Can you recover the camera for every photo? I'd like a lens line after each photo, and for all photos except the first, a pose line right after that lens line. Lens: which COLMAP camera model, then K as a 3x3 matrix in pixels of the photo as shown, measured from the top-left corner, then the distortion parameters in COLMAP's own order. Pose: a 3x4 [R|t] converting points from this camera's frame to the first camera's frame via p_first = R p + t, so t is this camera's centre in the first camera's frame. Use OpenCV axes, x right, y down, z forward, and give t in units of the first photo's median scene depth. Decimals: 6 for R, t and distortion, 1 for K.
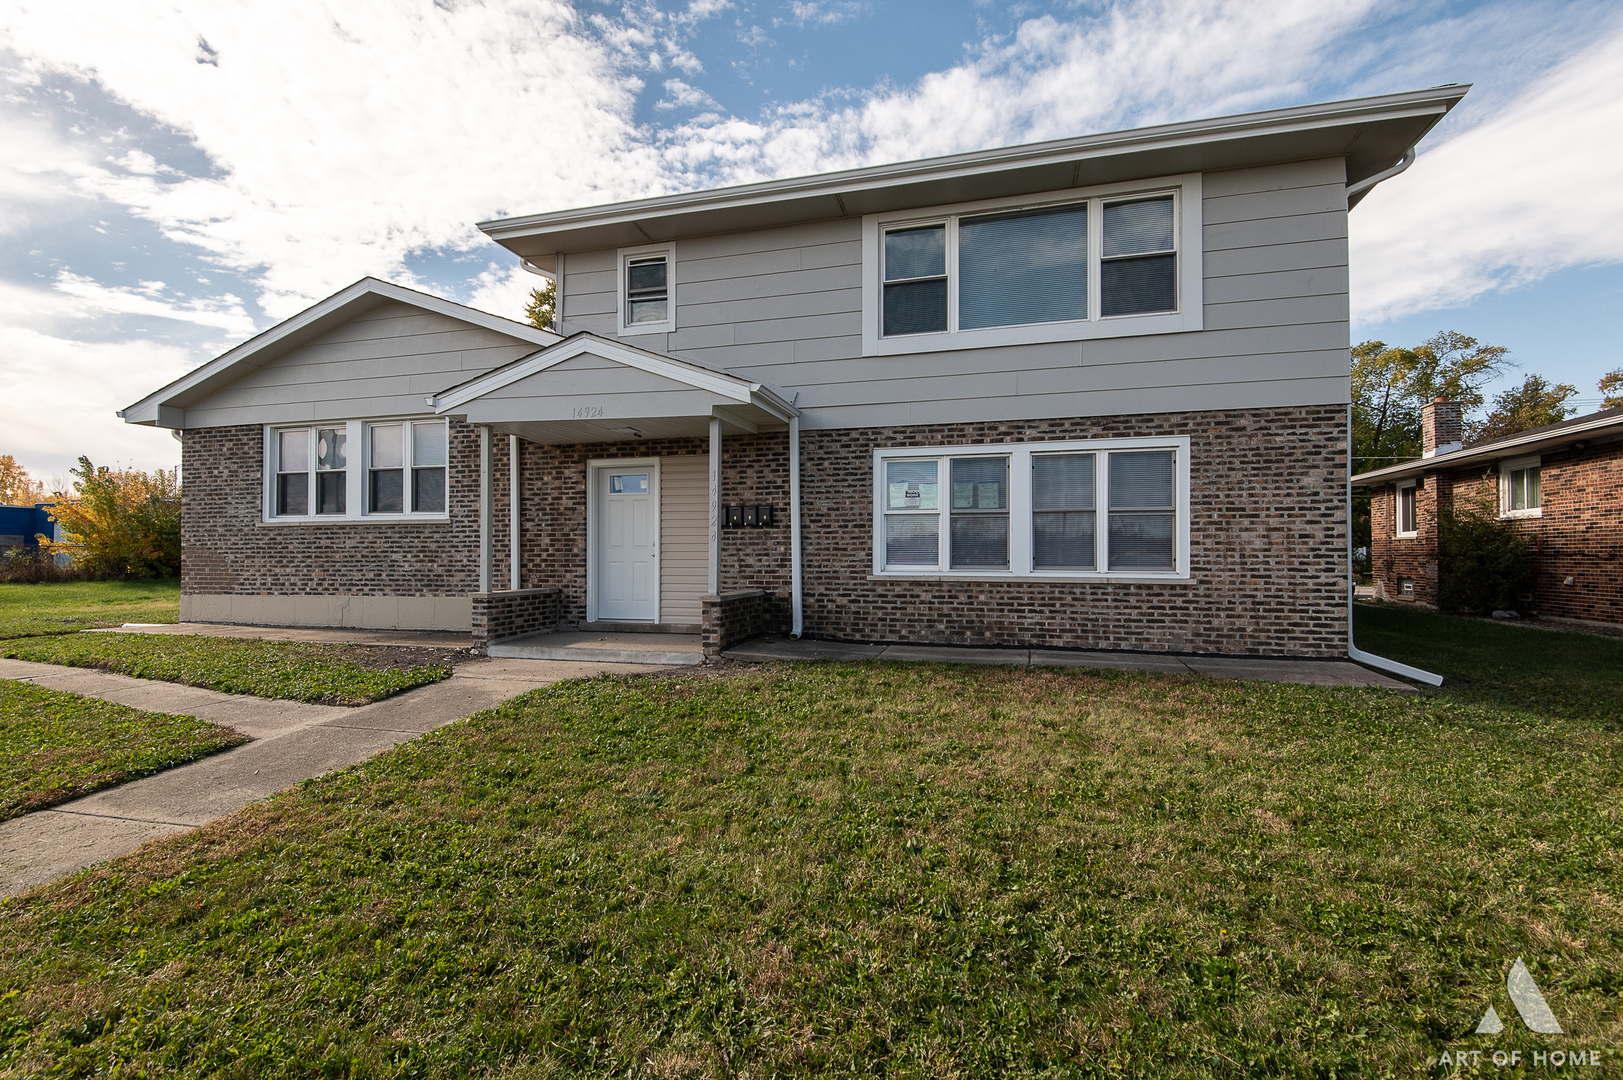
lens RADIAL K [[739.1, 0, 811.1], [0, 739.1, 560.6], [0, 0, 1]] dist [0.012346, -0.005825]
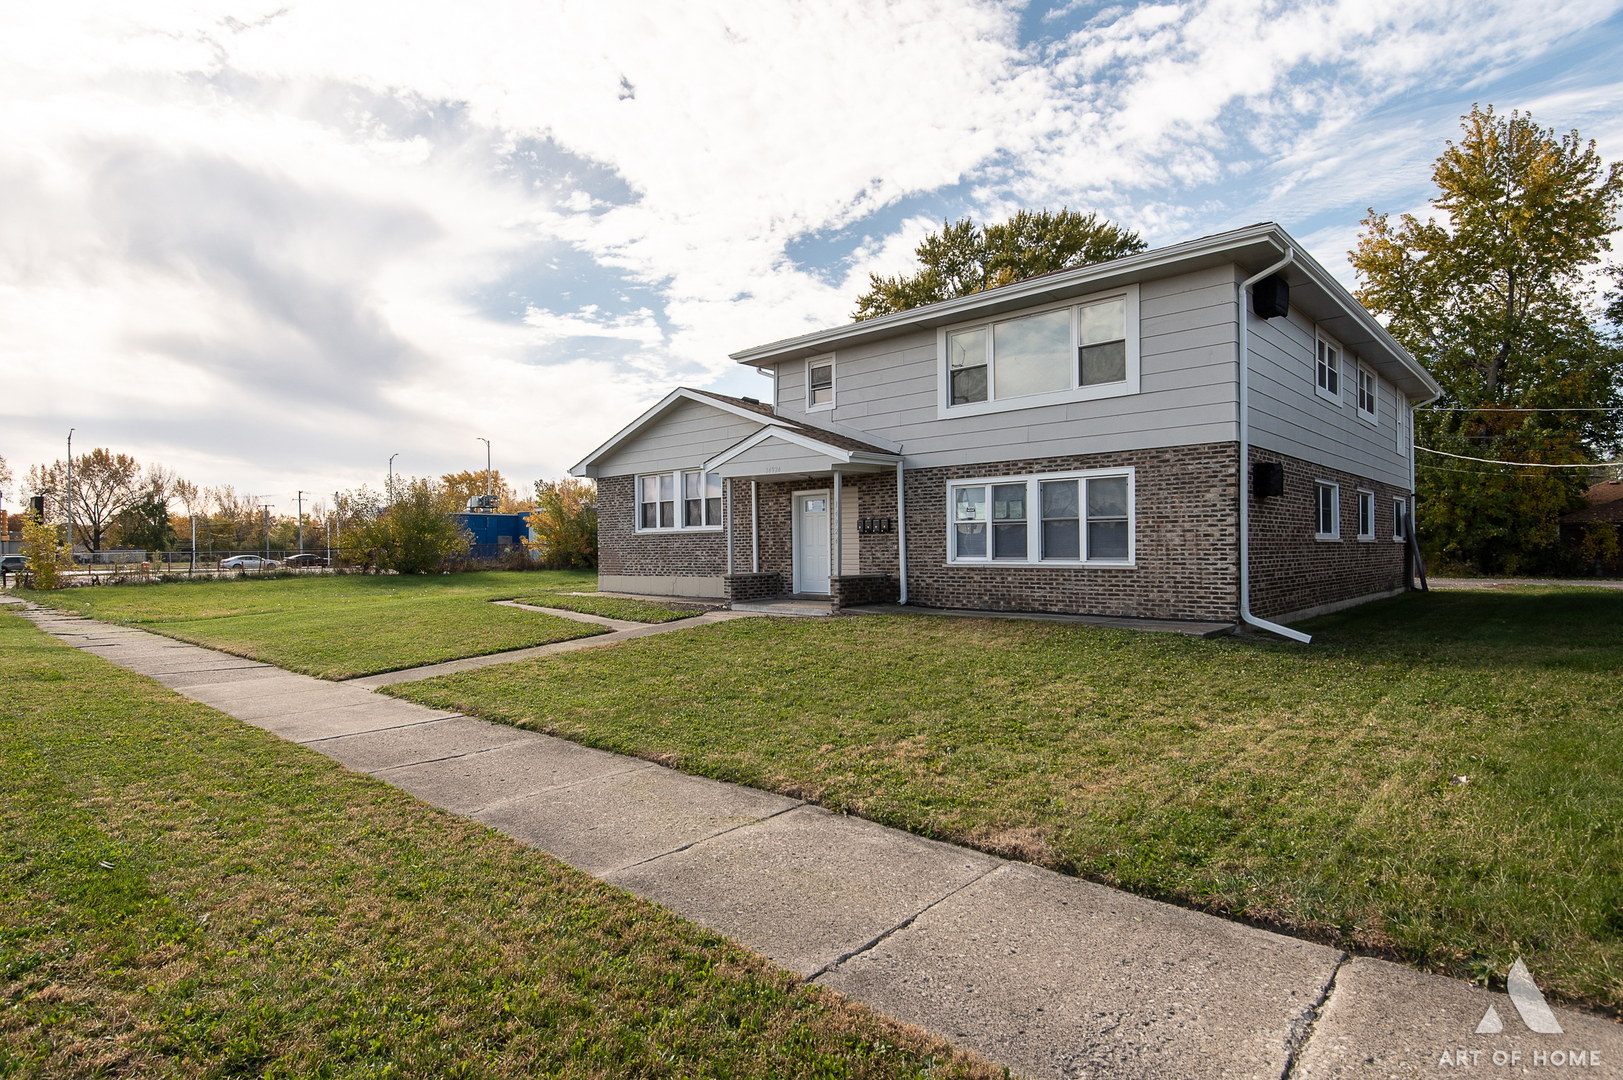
lens RADIAL K [[873.2, 0, 814.2], [0, 873.2, 539.5], [0, 0, 1]] dist [-0.007829, -0.001051]
pose [[0.890292, -0.013341, -0.455194, 0.526875], [0.006994, 0.999853, -0.015625, -0.002884], [0.455336, 0.010727, 0.890255, -0.575718]]
